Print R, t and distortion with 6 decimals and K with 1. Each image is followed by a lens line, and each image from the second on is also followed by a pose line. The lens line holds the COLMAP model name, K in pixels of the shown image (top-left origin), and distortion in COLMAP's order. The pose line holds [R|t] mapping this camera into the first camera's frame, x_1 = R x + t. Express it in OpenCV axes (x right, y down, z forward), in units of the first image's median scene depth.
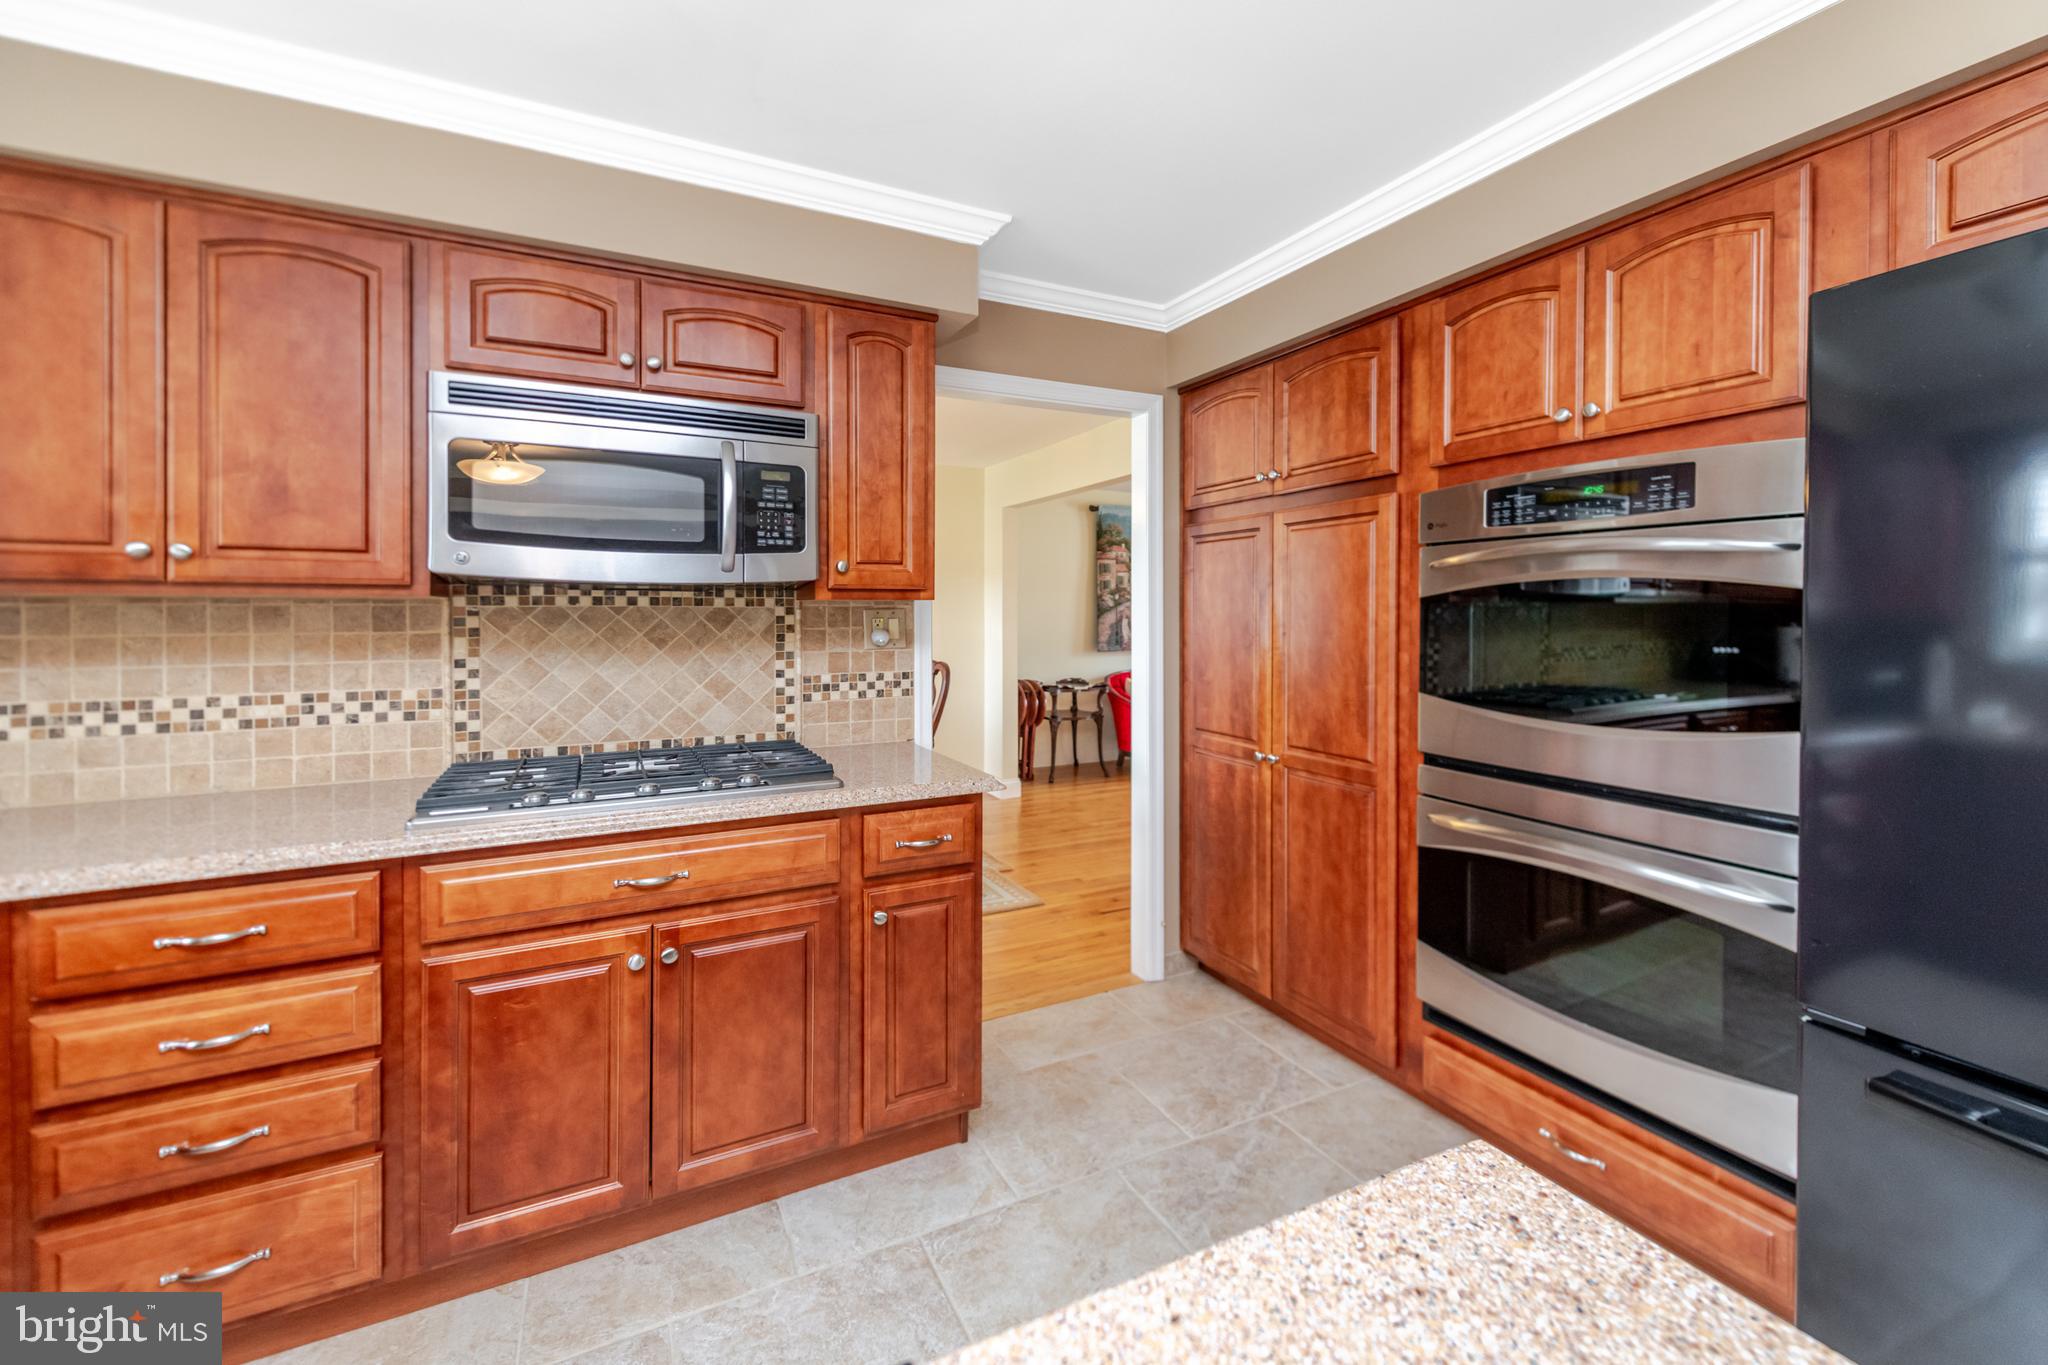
lens RADIAL K [[816.8, 0, 975.8], [0, 816.8, 626.0], [0, 0, 1]] dist [0.012731, -0.006711]
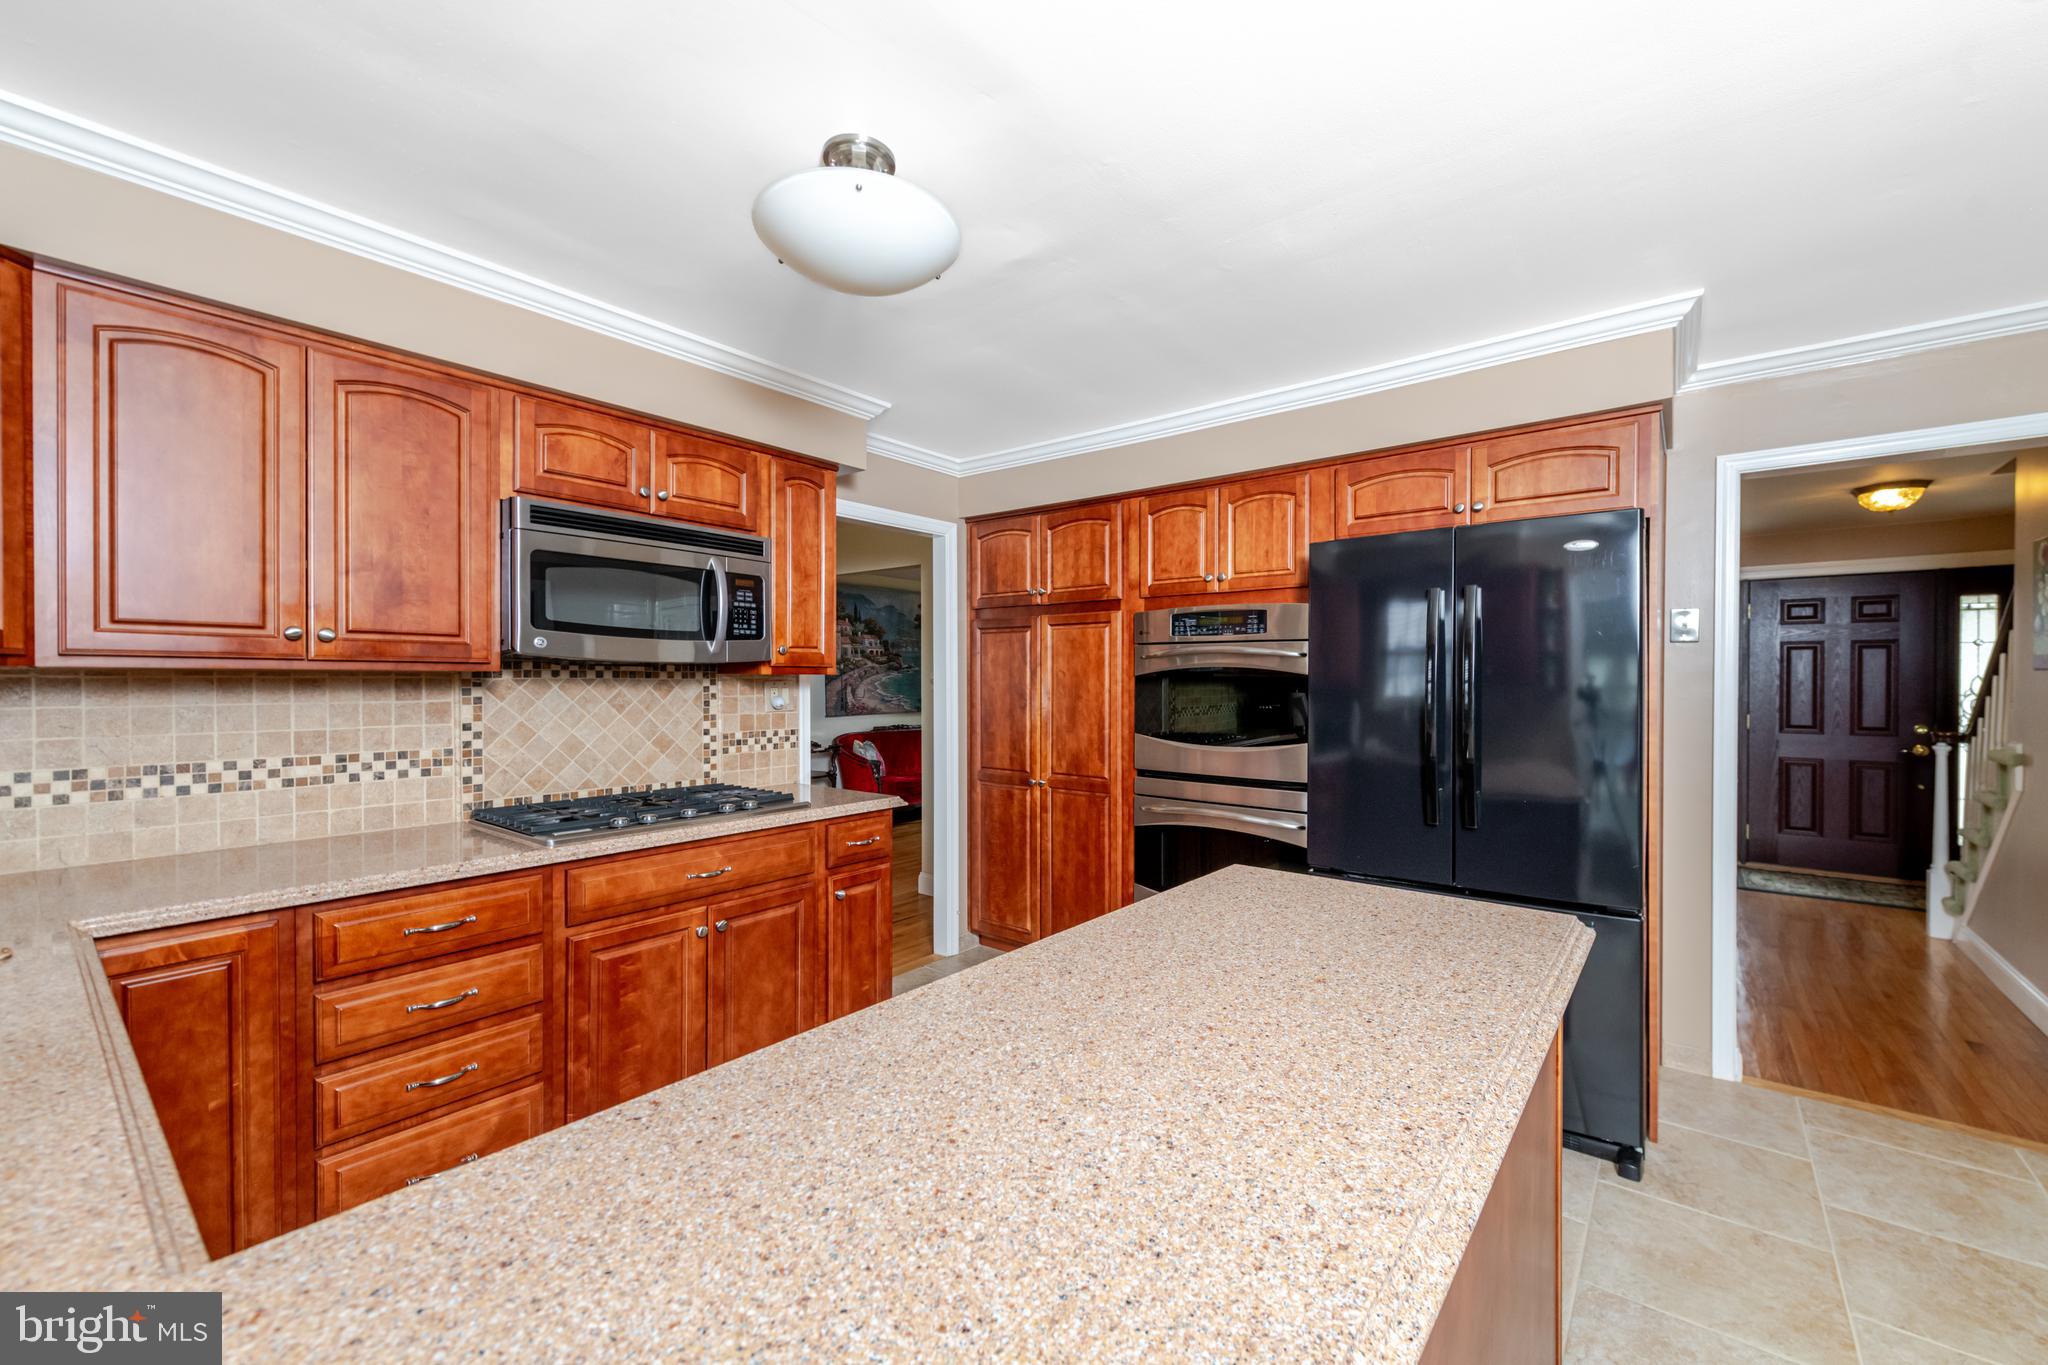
lens RADIAL K [[821.1, 0, 1024.0], [0, 821.1, 682.5], [0, 0, 1]] dist [0.004124, 0.000055]
pose [[0.894167, 0.002645, 0.447727, -0.456576], [0.002848, 0.999929, -0.011597, -0.002180], [-0.447725, 0.011645, 0.894095, -0.434111]]
